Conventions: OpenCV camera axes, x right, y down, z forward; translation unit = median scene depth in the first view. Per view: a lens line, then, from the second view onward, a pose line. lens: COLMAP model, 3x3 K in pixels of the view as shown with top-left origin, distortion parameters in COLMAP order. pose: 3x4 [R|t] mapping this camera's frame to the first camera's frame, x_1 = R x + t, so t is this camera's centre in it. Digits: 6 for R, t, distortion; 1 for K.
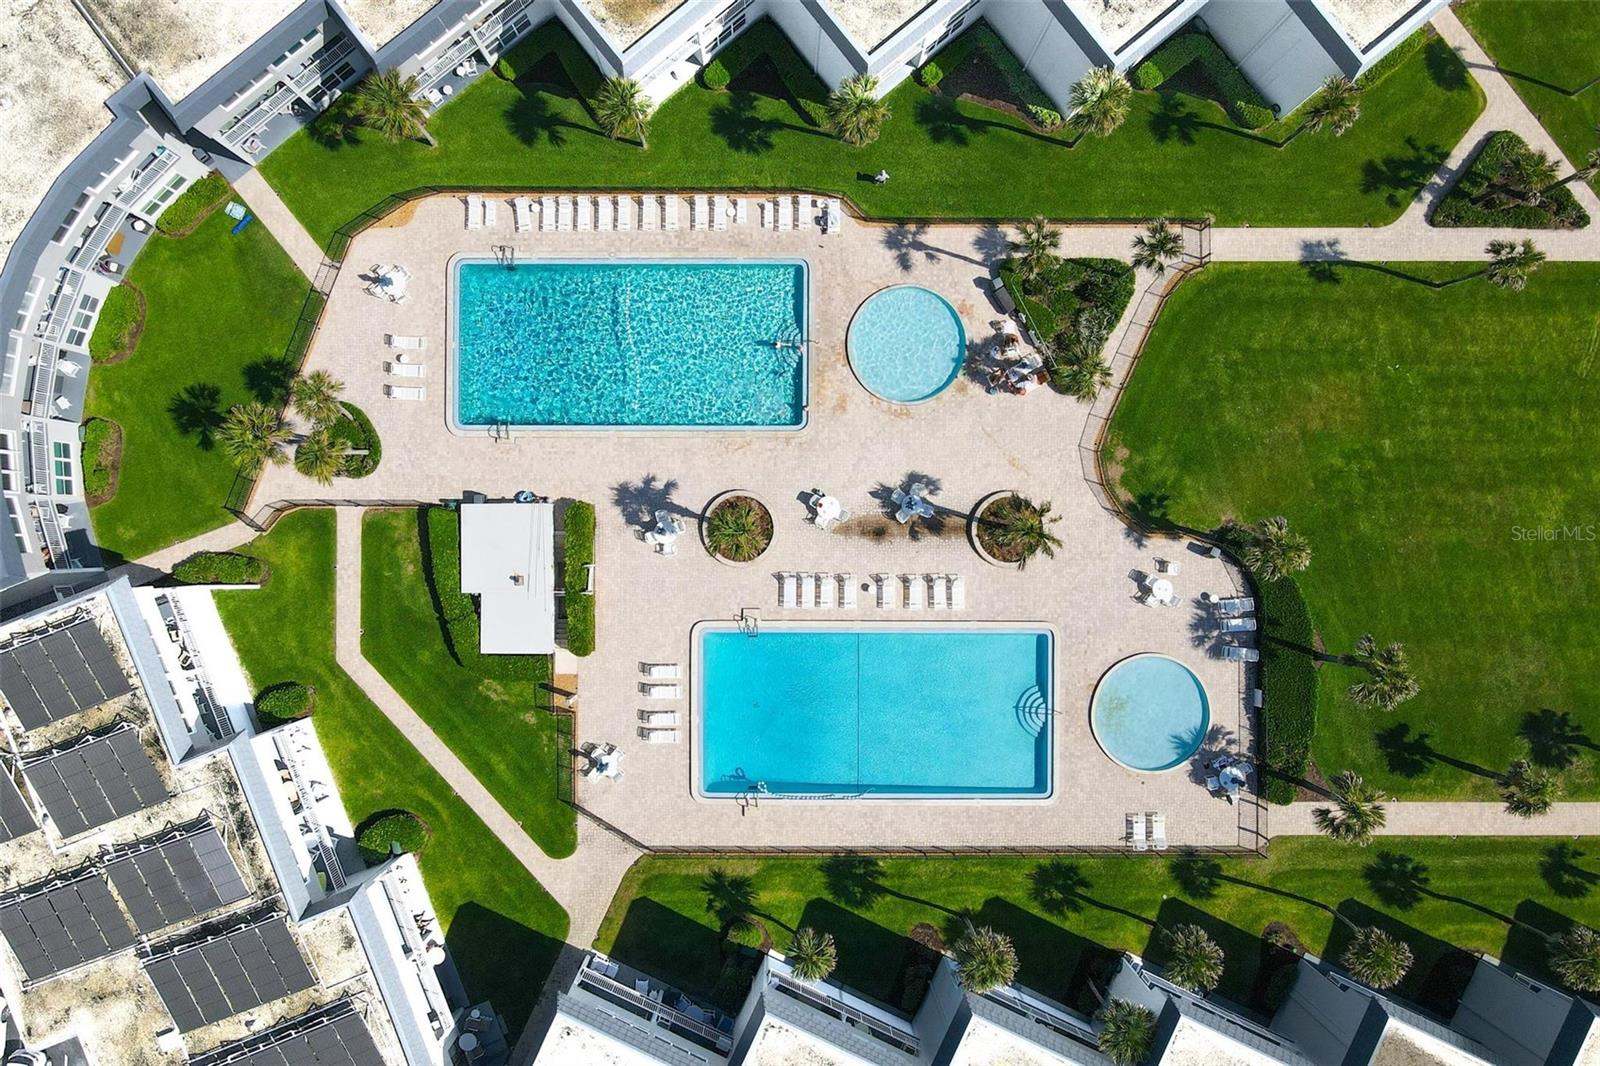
lens RADIAL K [[1112.9, 0, 797.4], [0, 1112.9, 534.7], [0, 0, 1]] dist [0.006593, 0.001747]
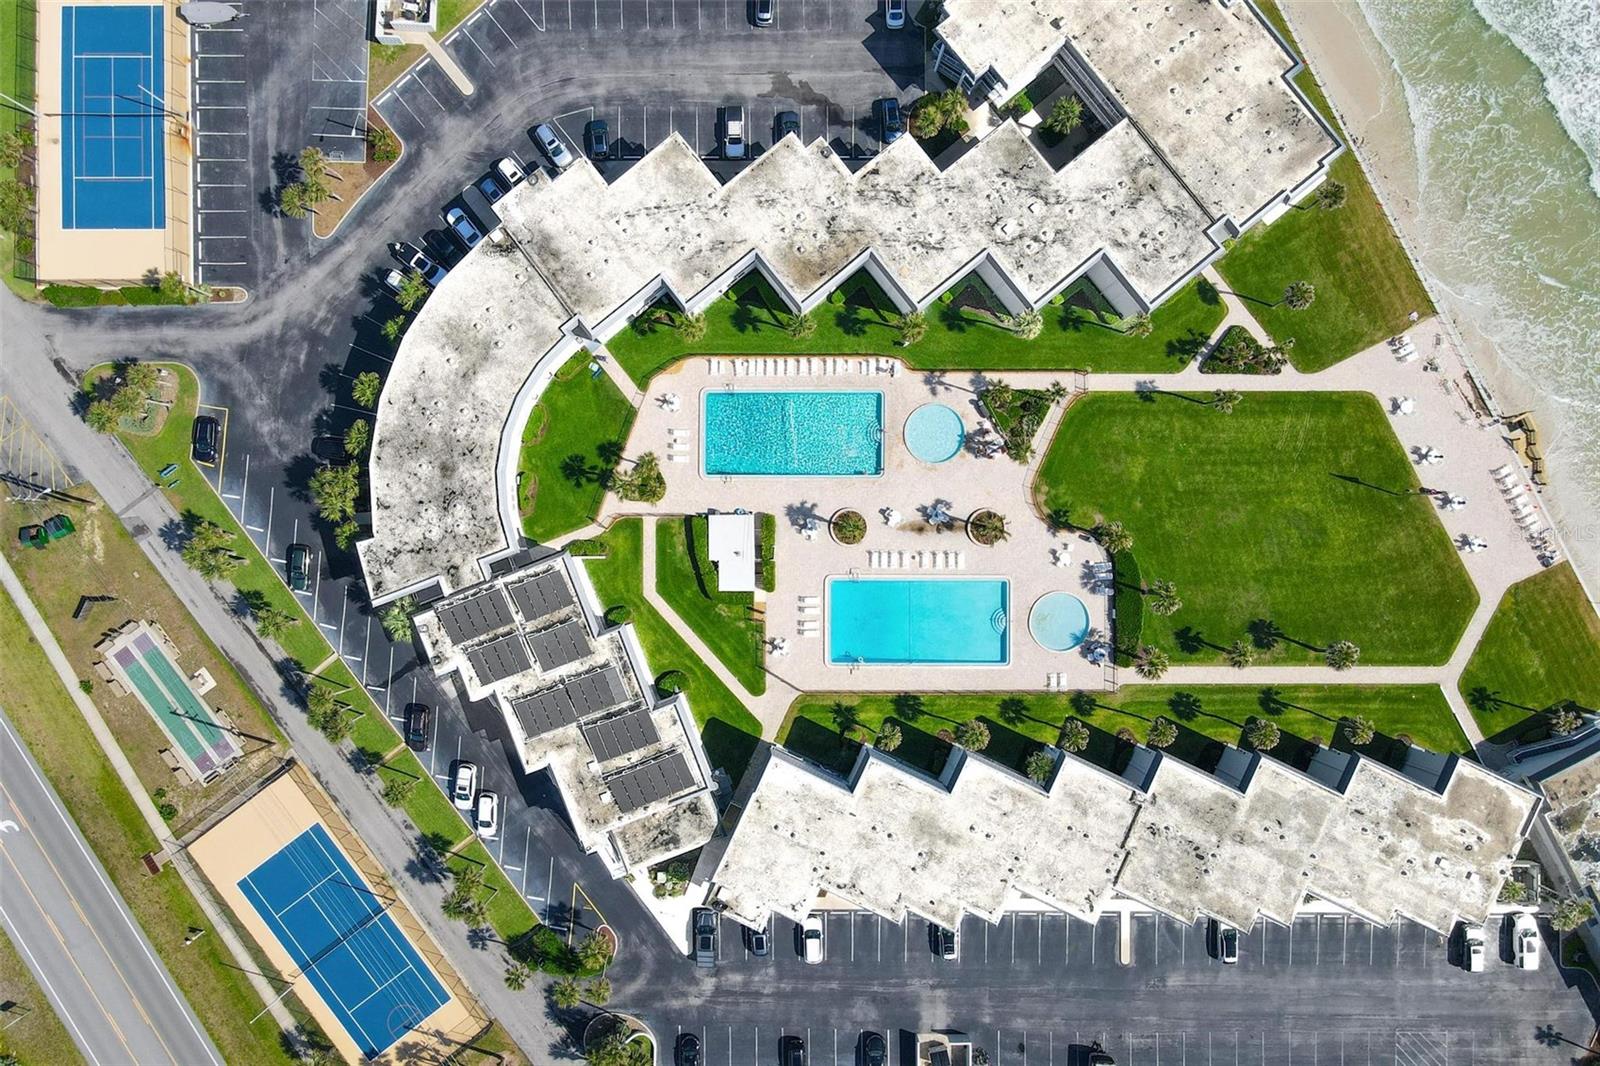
lens RADIAL K [[1112.9, 0, 802.2], [0, 1112.9, 532.0], [0, 0, 1]] dist [0.006593, 0.001747]
pose [[0.999991, -0.001100, -0.004217, -0.127176], [0.001095, 0.999999, -0.001091, 0.004374], [0.004218, 0.001086, 0.999991, -0.962401]]
